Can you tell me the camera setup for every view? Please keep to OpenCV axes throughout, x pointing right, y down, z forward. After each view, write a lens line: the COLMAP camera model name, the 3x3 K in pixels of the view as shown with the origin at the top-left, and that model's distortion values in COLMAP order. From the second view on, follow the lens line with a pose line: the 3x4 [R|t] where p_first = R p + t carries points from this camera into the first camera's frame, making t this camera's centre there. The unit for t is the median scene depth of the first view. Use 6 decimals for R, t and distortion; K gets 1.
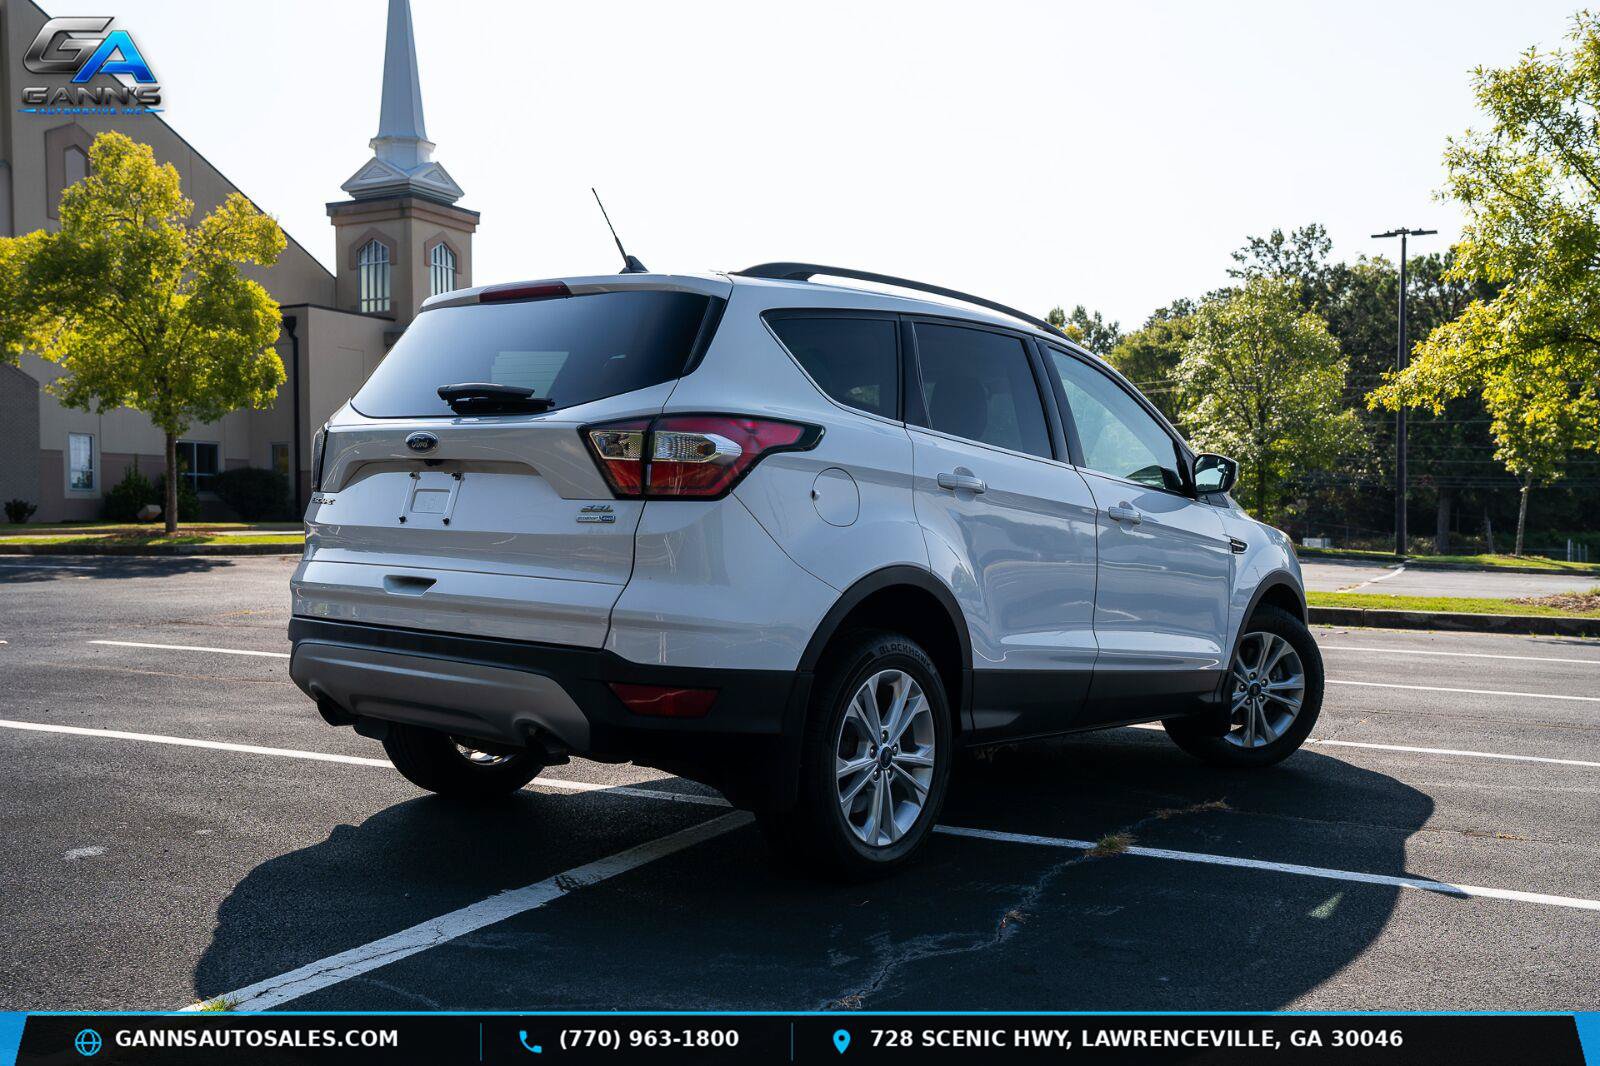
lens RADIAL K [[1527.0, 0, 800.0], [0, 1527.0, 533.0], [0, 0, 1]] dist [-0.017069, 0.118002]
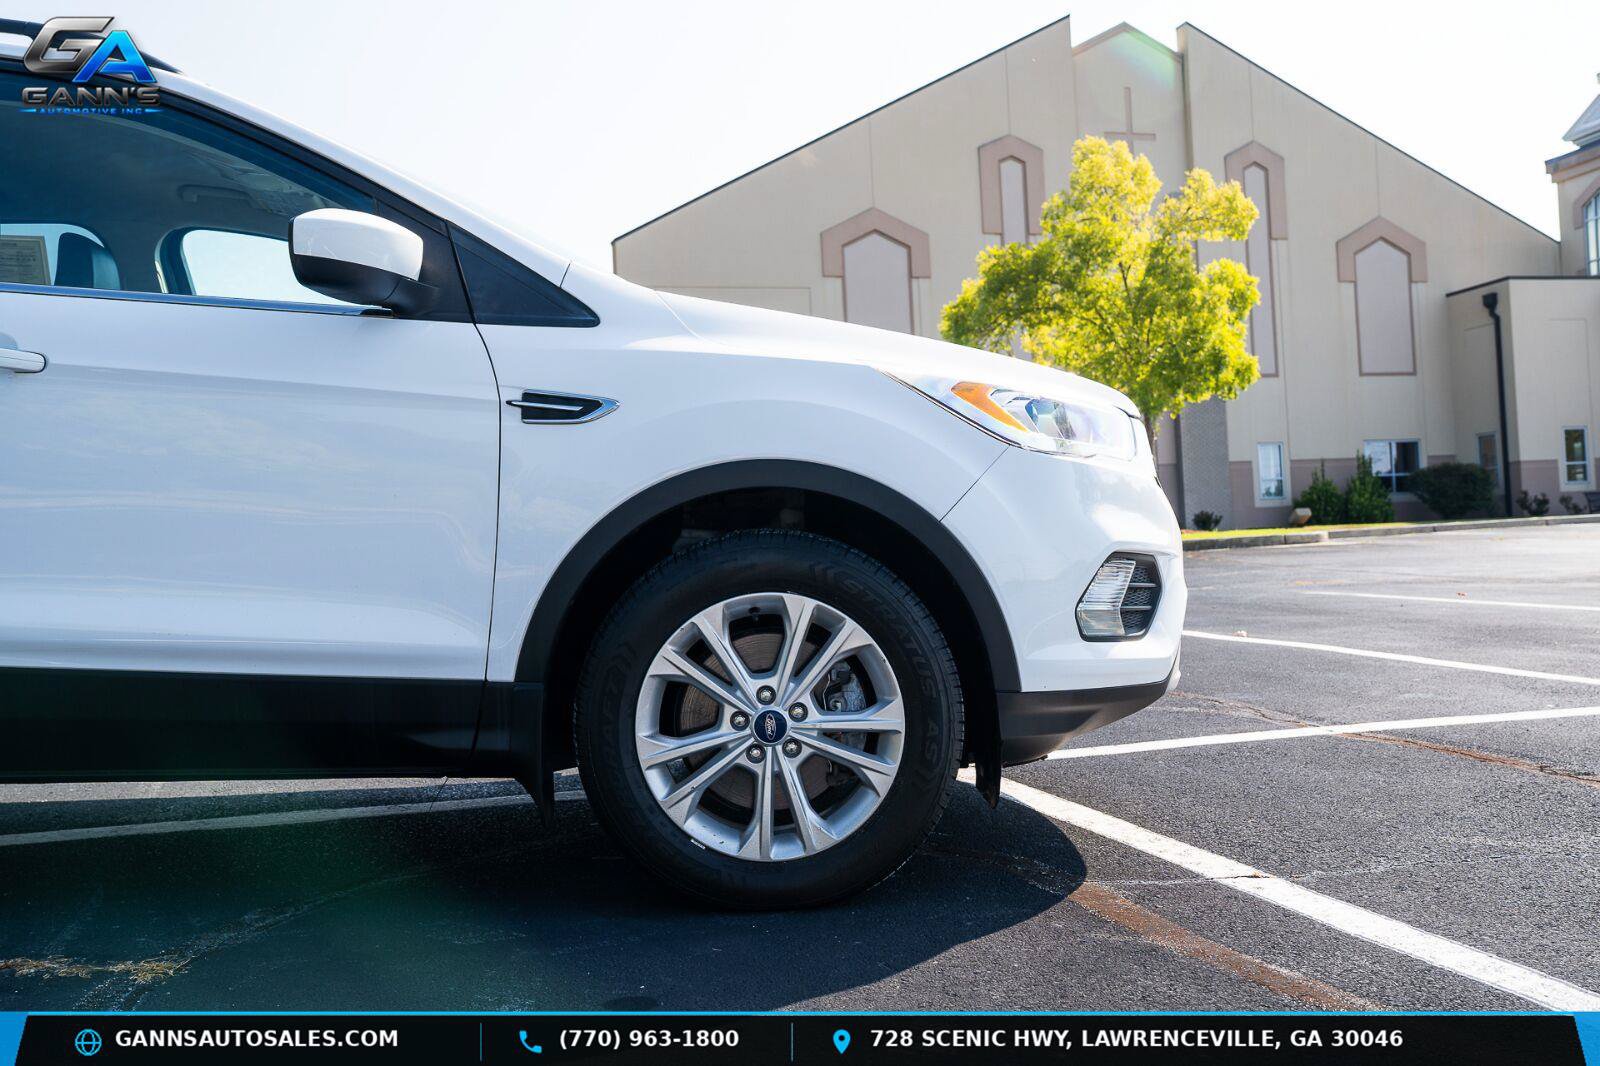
lens RADIAL K [[1527.0, 0, 800.0], [0, 1527.0, 533.0], [0, 0, 1]] dist [-0.017069, 0.118002]
pose [[0.652744, -0.044899, -0.756246, 0.172980], [0.039395, 0.998903, -0.025302, 0.015707], [0.756553, -0.013277, 0.653797, 0.194142]]
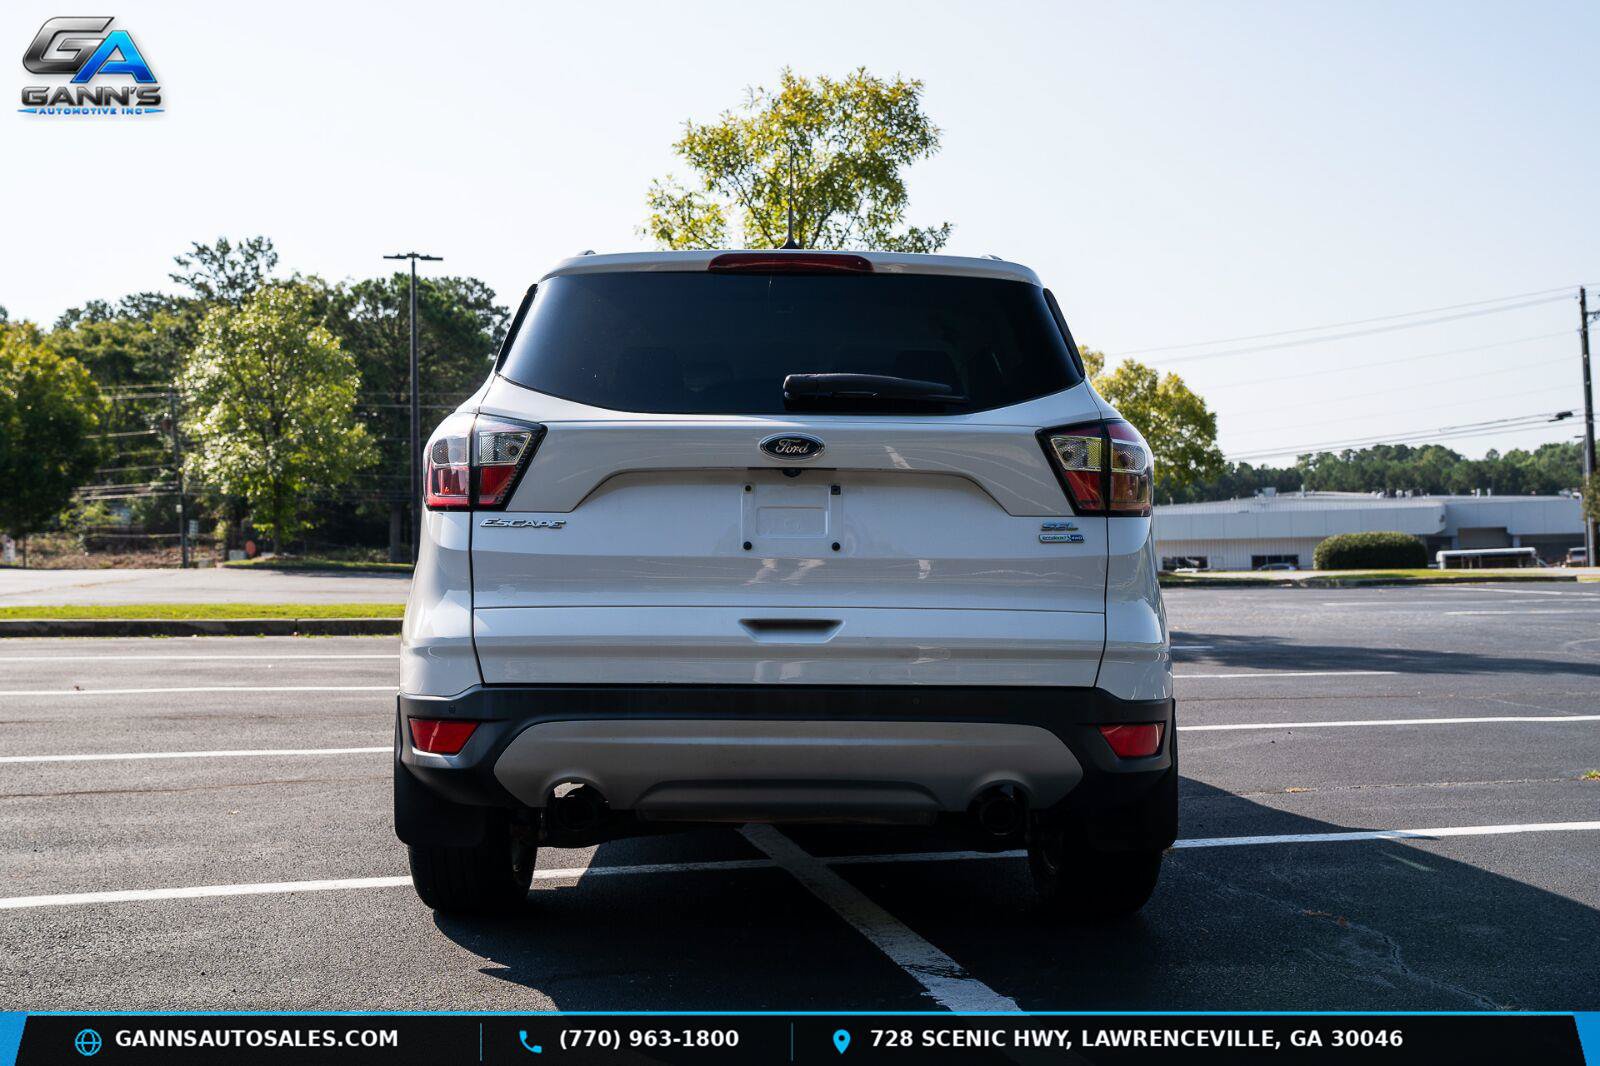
lens RADIAL K [[1527.0, 0, 800.0], [0, 1527.0, 533.0], [0, 0, 1]] dist [-0.017069, 0.118002]
pose [[0.772361, -0.016454, 0.634971, -0.131701], [0.022454, 0.999747, -0.001406, -0.002404], [-0.634787, 0.015343, 0.772535, 0.070190]]
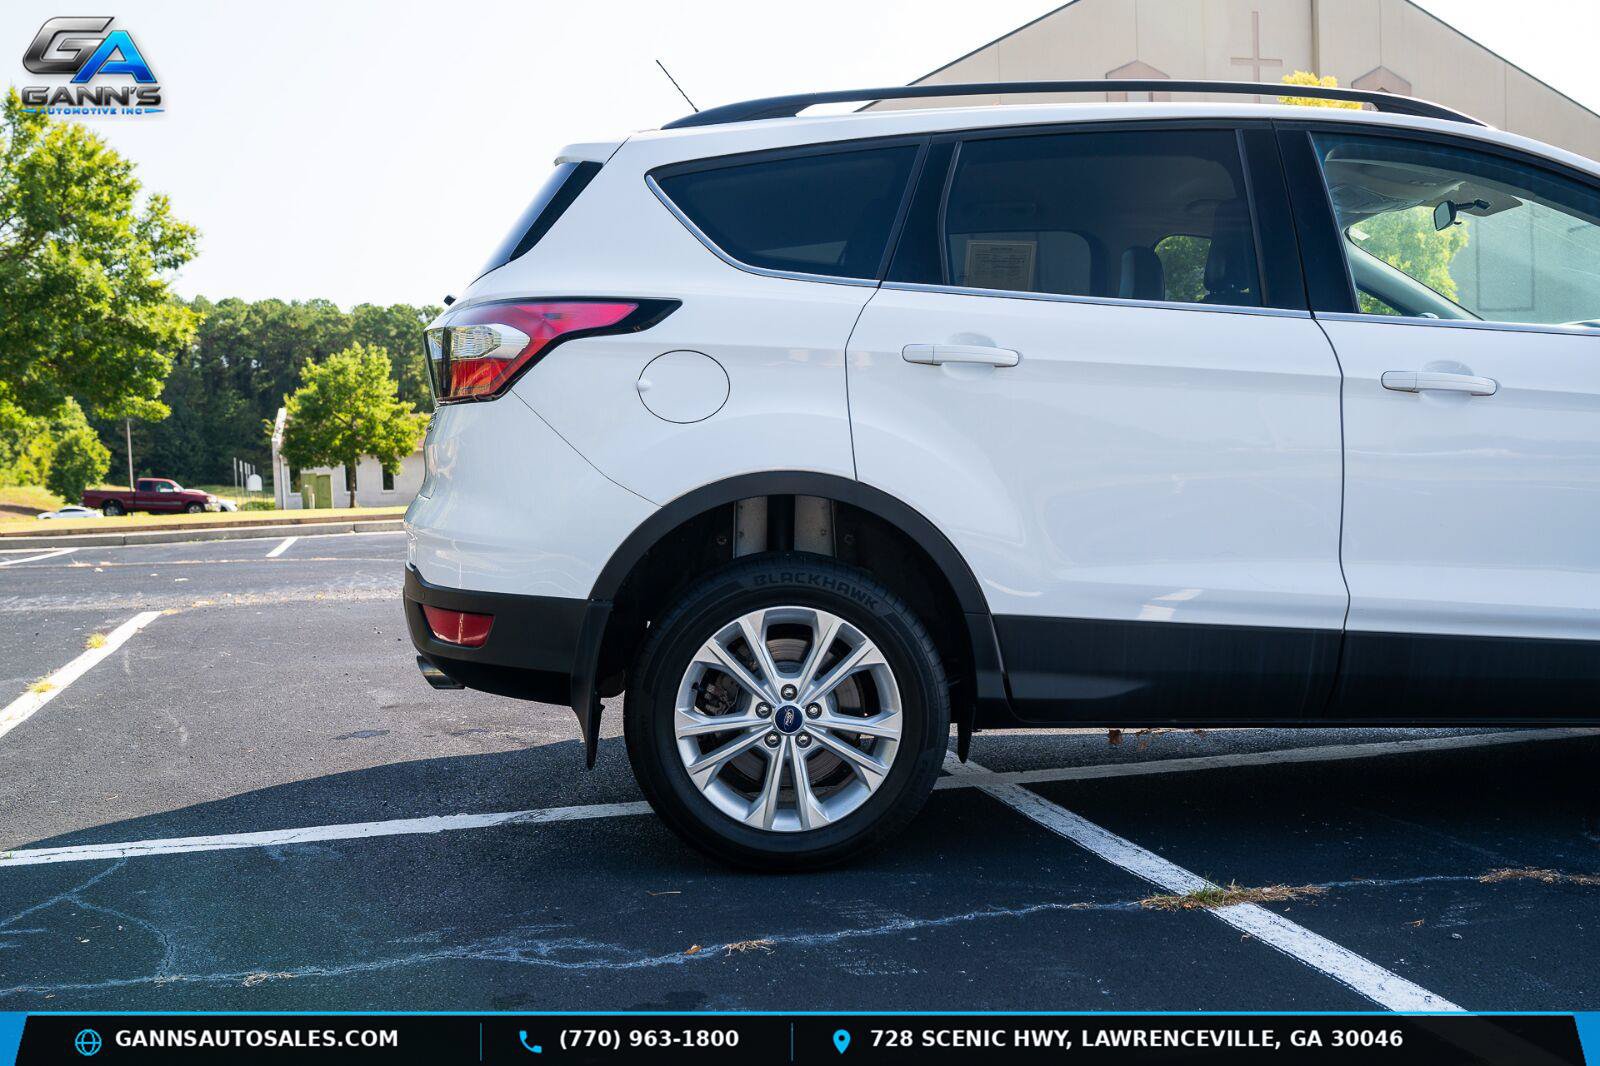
lens RADIAL K [[1527.0, 0, 800.0], [0, 1527.0, 533.0], [0, 0, 1]] dist [-0.017069, 0.118002]
pose [[0.639228, -0.000124, -0.769018, 0.116347], [0.030198, 0.999233, 0.024940, 0.006026], [0.768424, -0.039166, 0.638741, 0.091569]]
